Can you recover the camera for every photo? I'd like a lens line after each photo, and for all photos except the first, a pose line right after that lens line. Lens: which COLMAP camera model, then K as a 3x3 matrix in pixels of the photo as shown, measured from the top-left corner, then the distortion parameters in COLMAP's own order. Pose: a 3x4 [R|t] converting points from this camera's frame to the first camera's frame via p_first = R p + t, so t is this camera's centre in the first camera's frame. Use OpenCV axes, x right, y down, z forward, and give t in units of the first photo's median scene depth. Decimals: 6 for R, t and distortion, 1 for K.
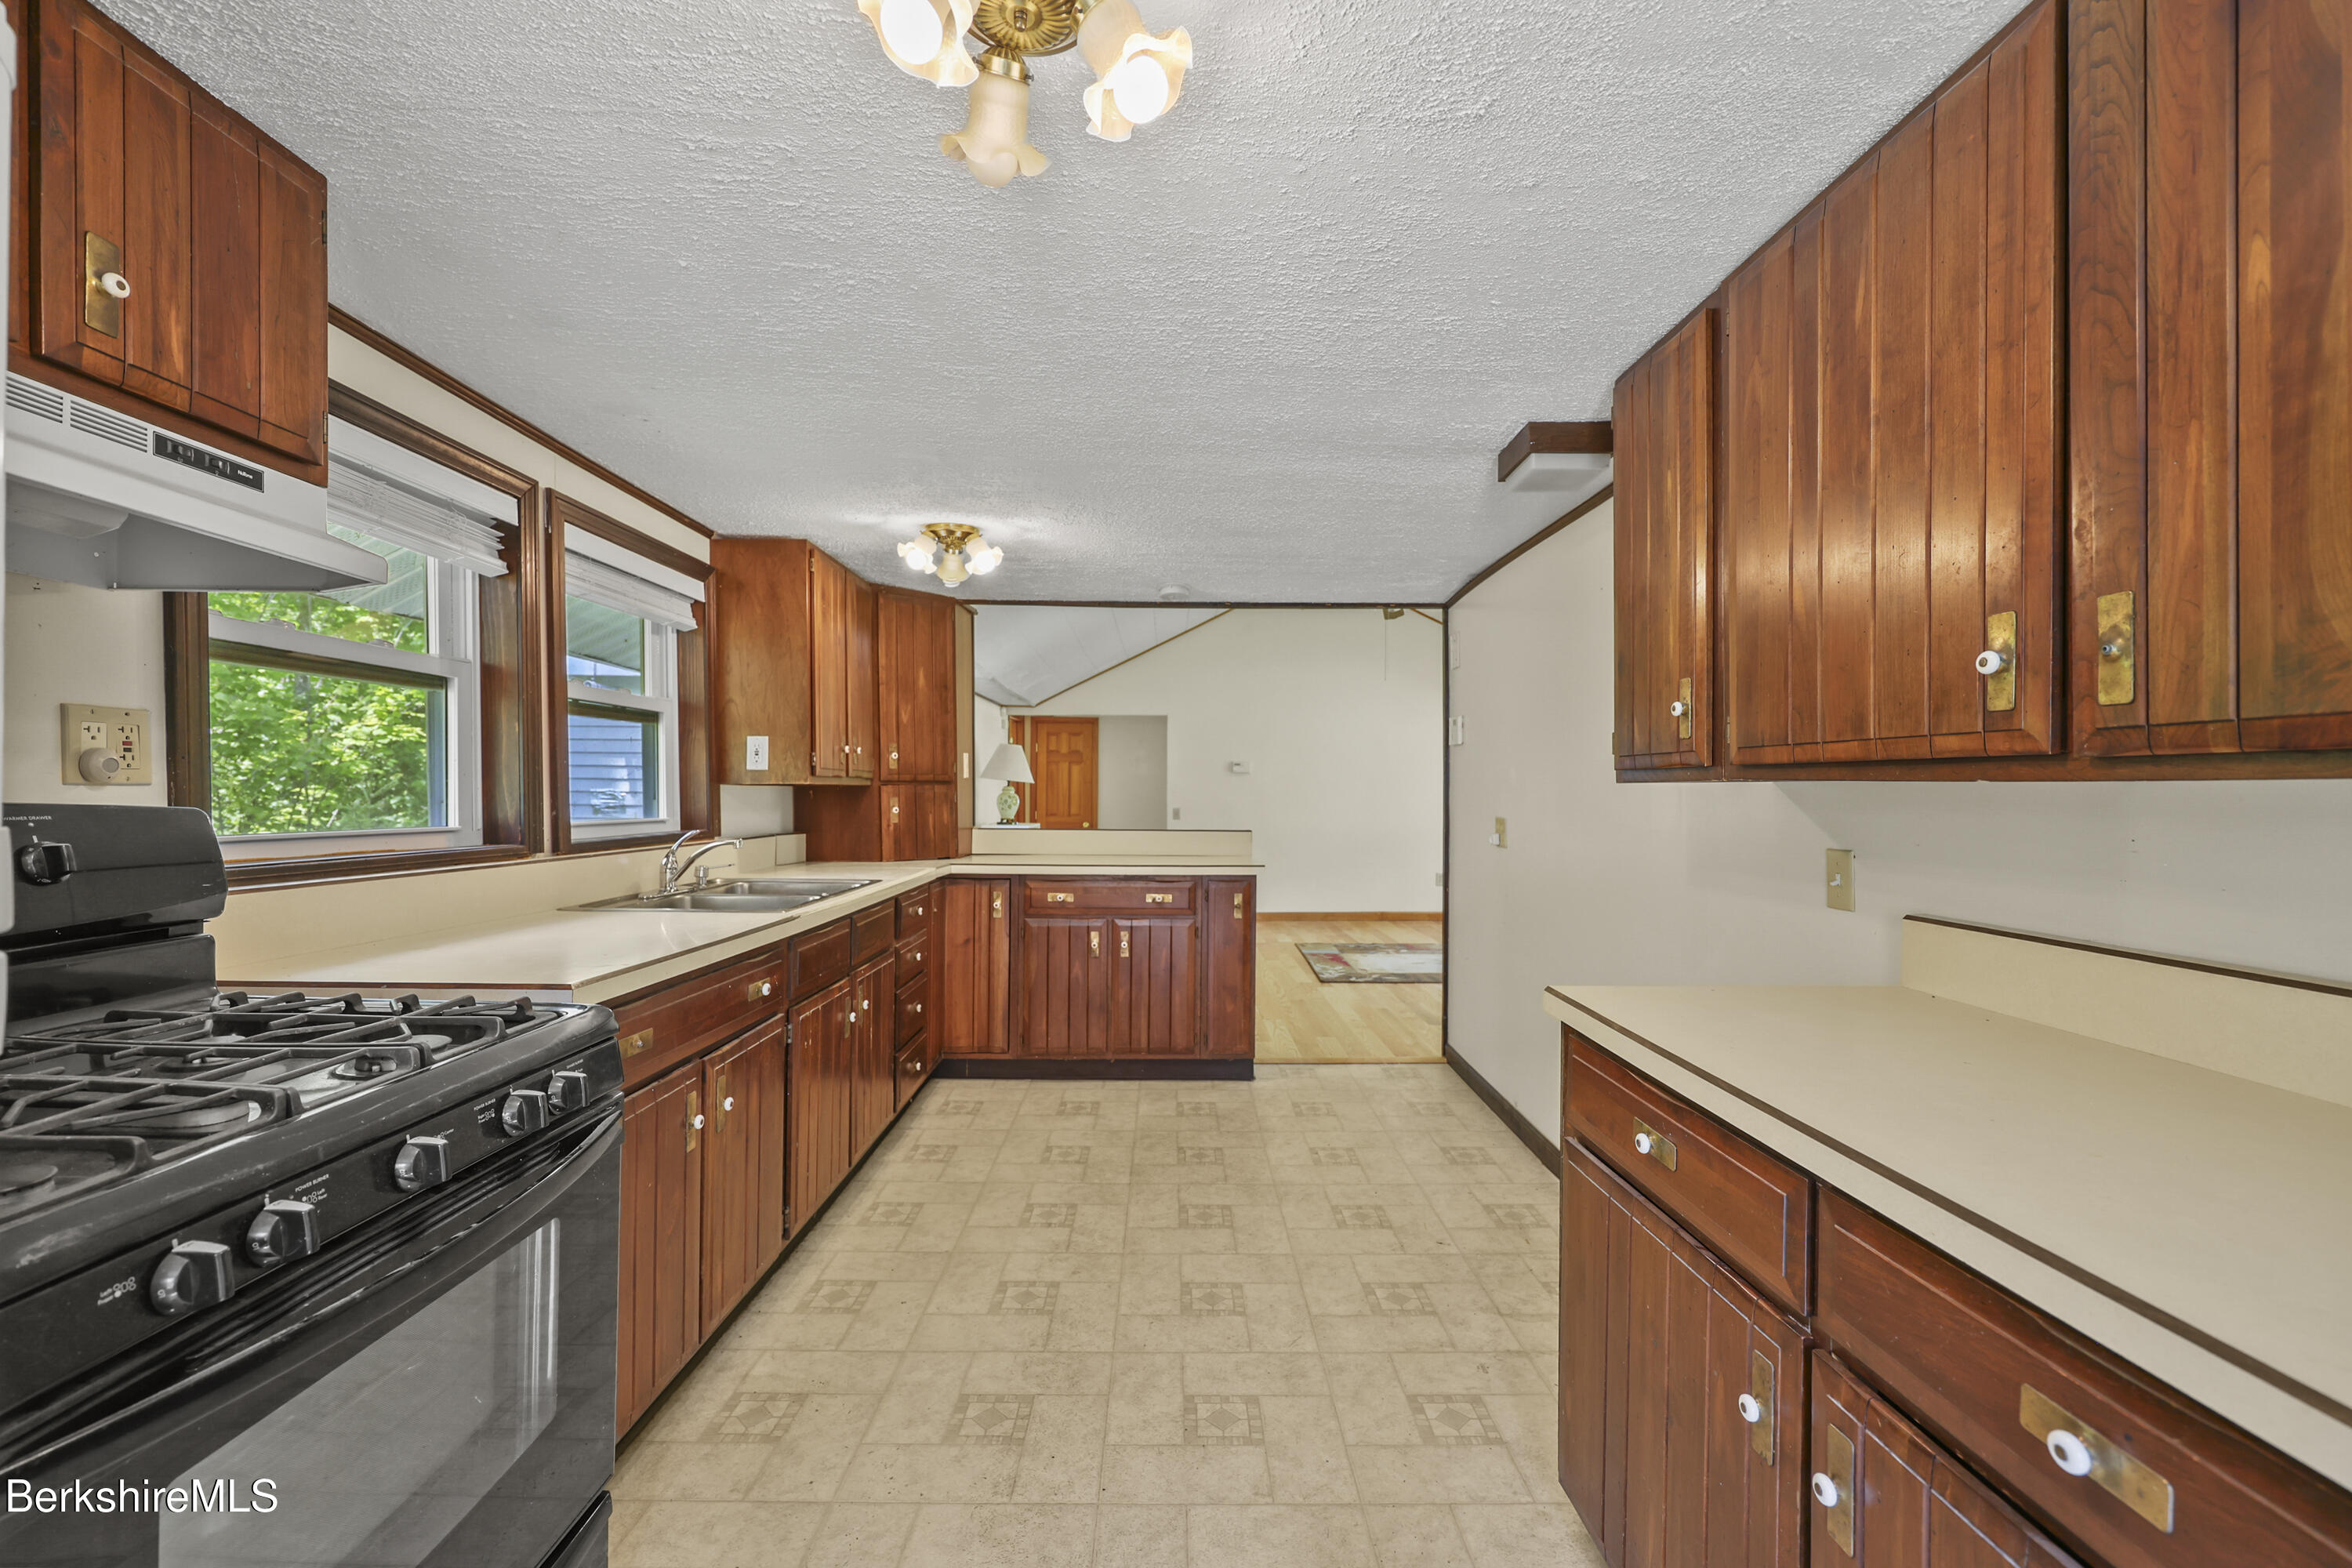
lens RADIAL K [[950.9, 0, 1183.7], [0, 950.9, 801.0], [0, 0, 1]] dist [-0.000773, 0.000361]
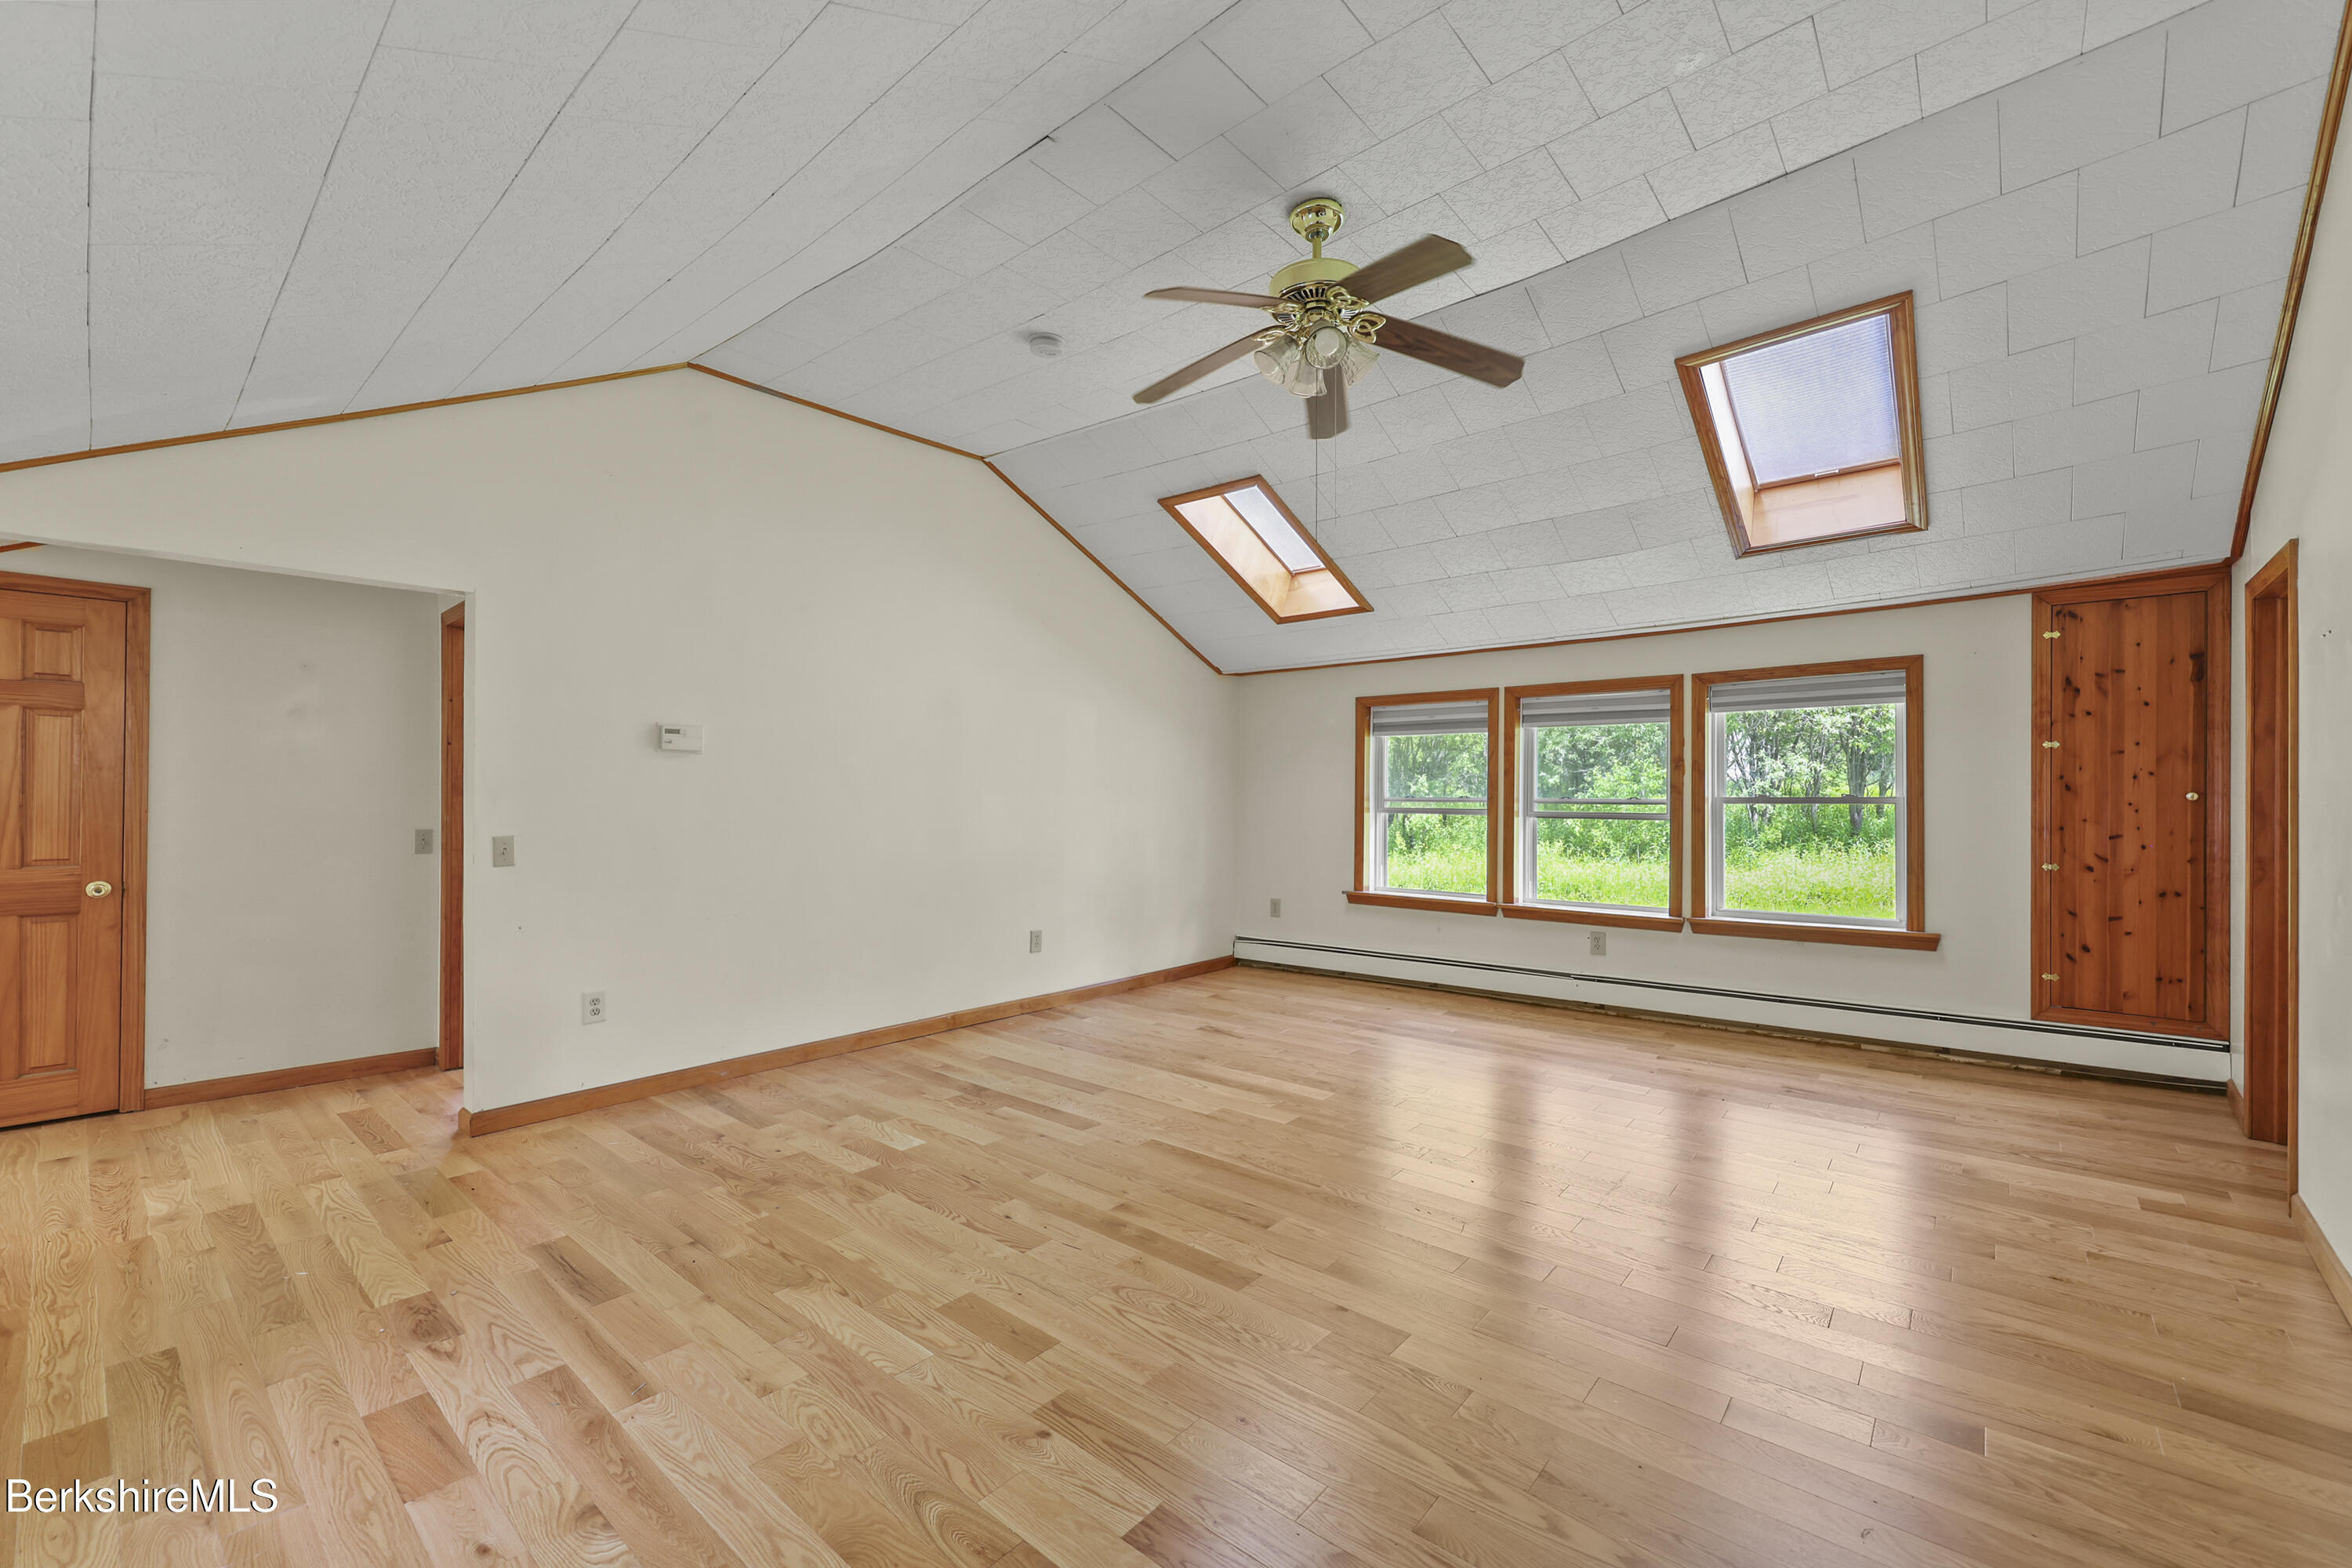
lens RADIAL K [[950.9, 0, 1177.5], [0, 950.9, 793.9], [0, 0, 1]] dist [-0.000773, 0.000361]
pose [[0.666446, -0.006759, 0.745523, -0.365534], [0.009362, 0.999956, 0.000697, -0.024714], [-0.745495, 0.006515, 0.666479, 1.729579]]
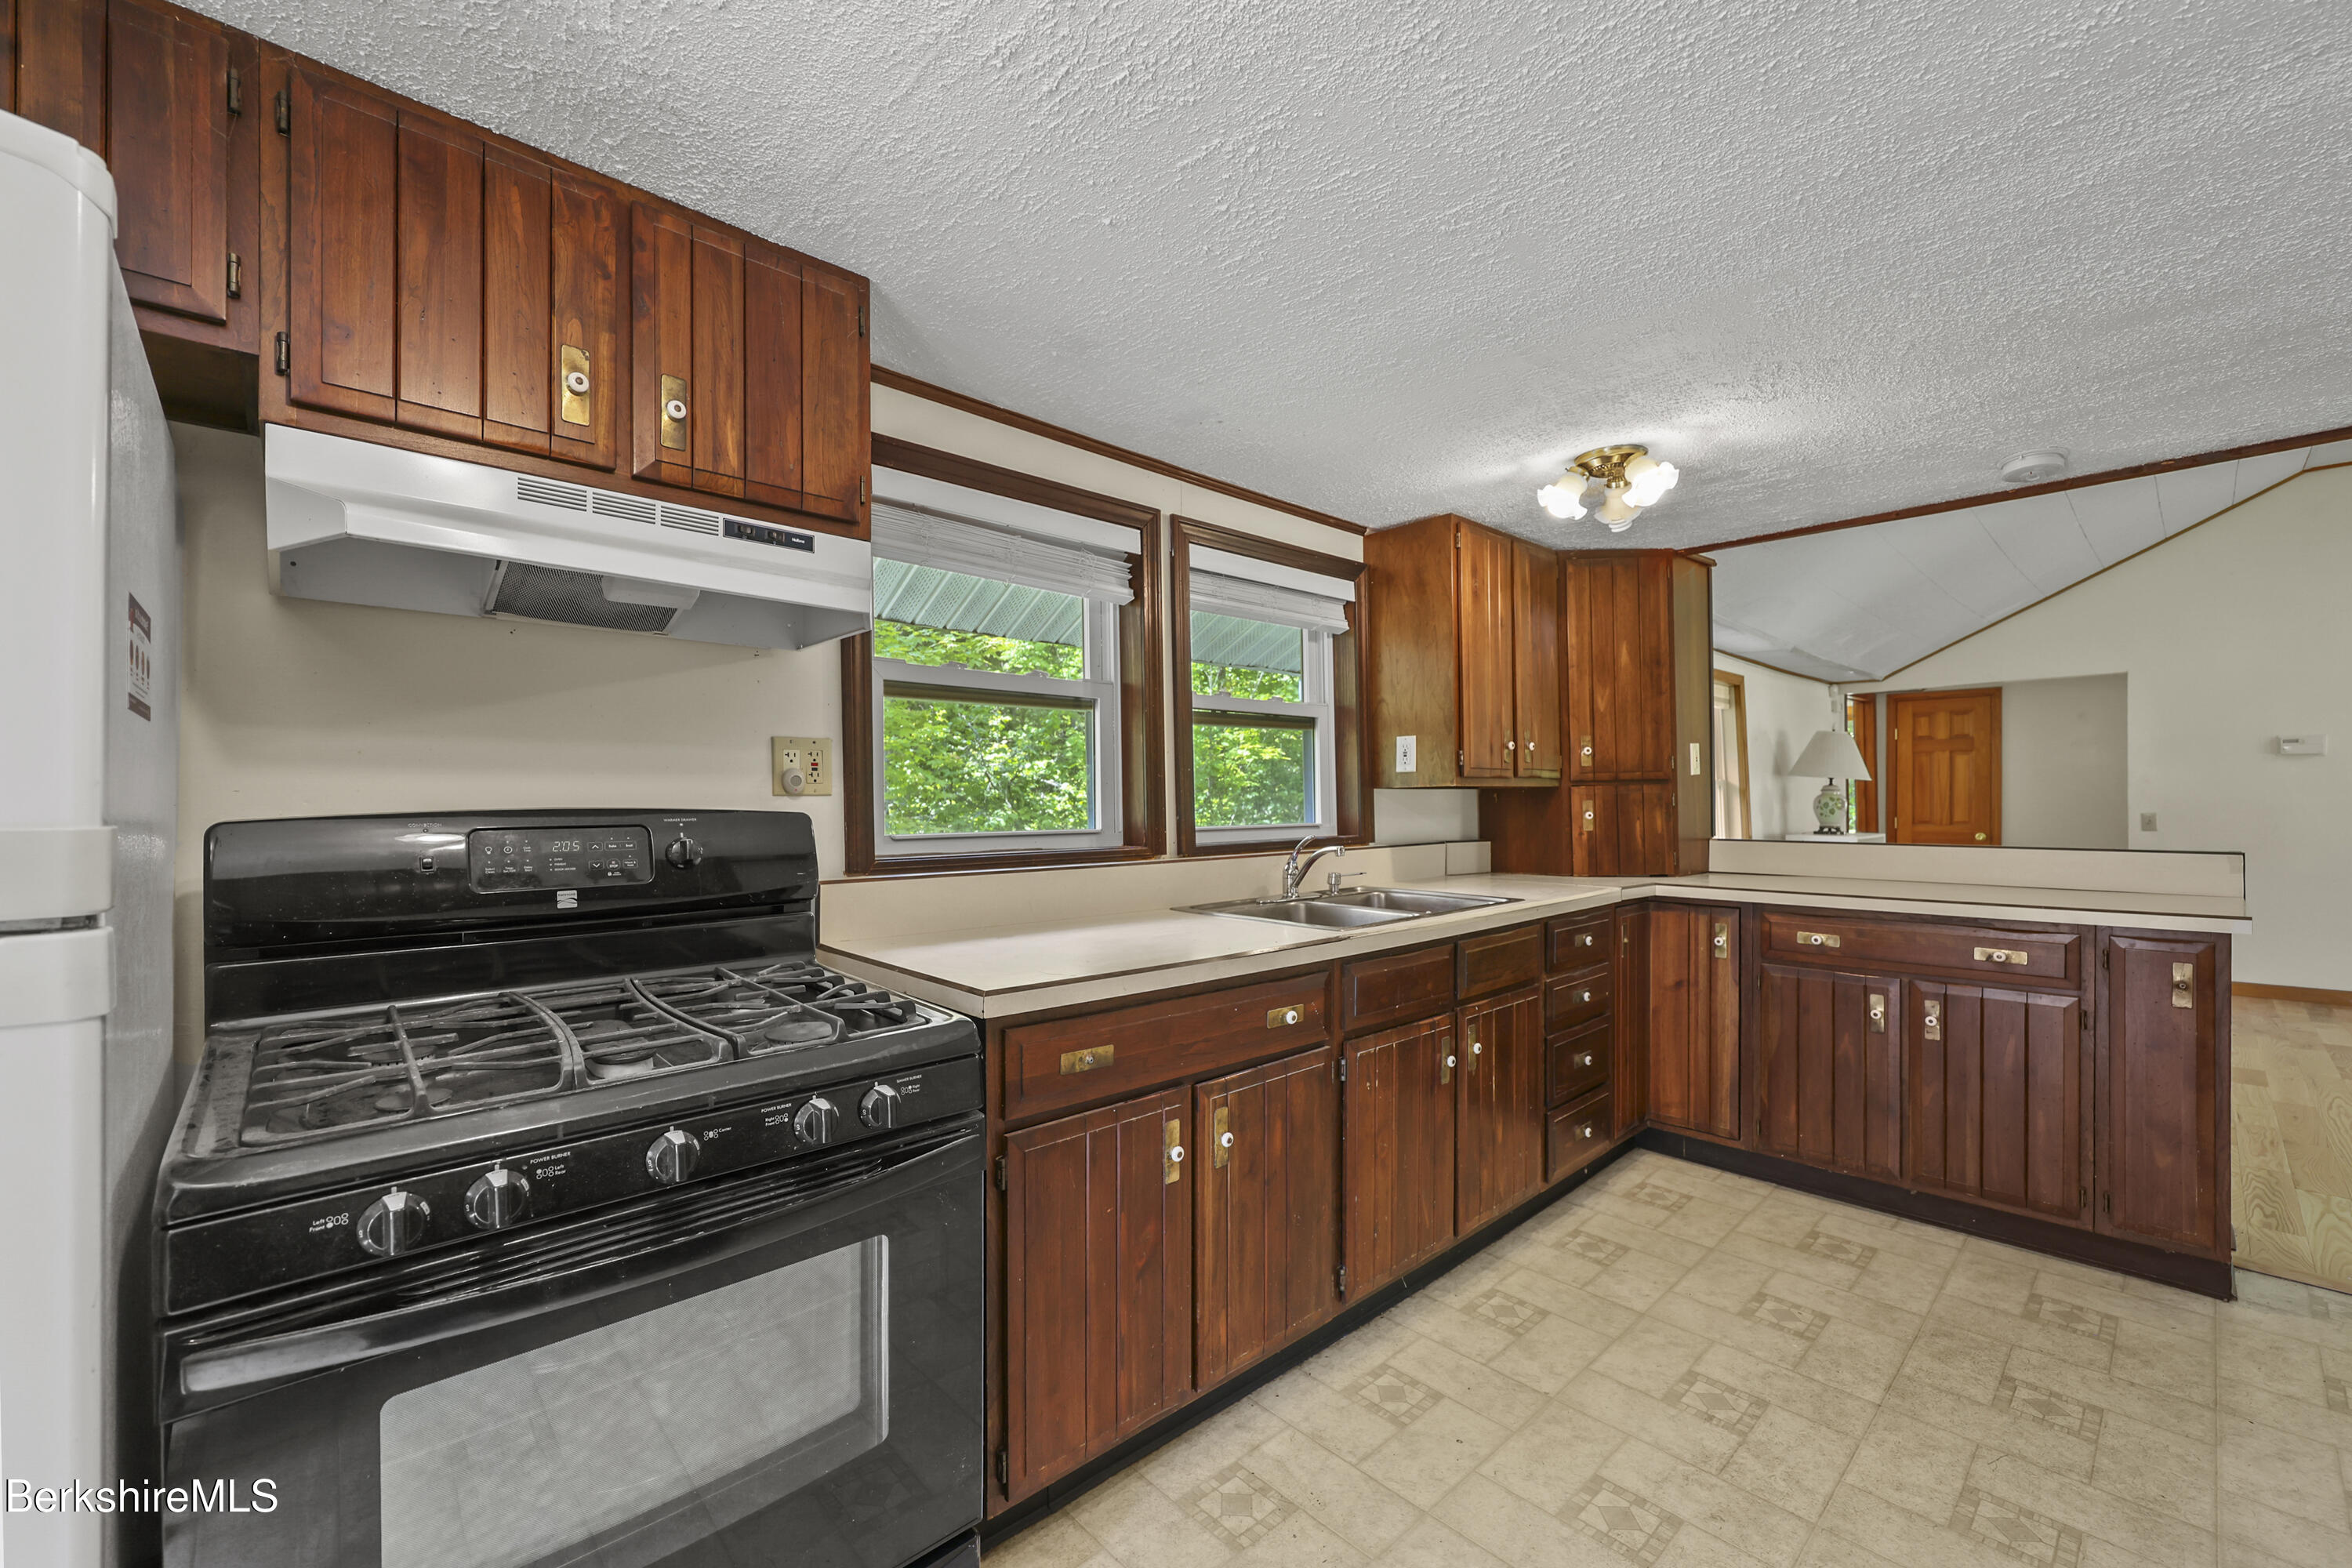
lens RADIAL K [[950.9, 0, 1183.6], [0, 950.9, 805.8], [0, 0, 1]] dist [-0.000773, 0.000361]
pose [[0.667754, -0.006511, -0.744353, 0.114068], [0.005594, 0.999977, -0.003729, 0.002639], [0.744361, -0.001674, 0.667775, 0.245421]]
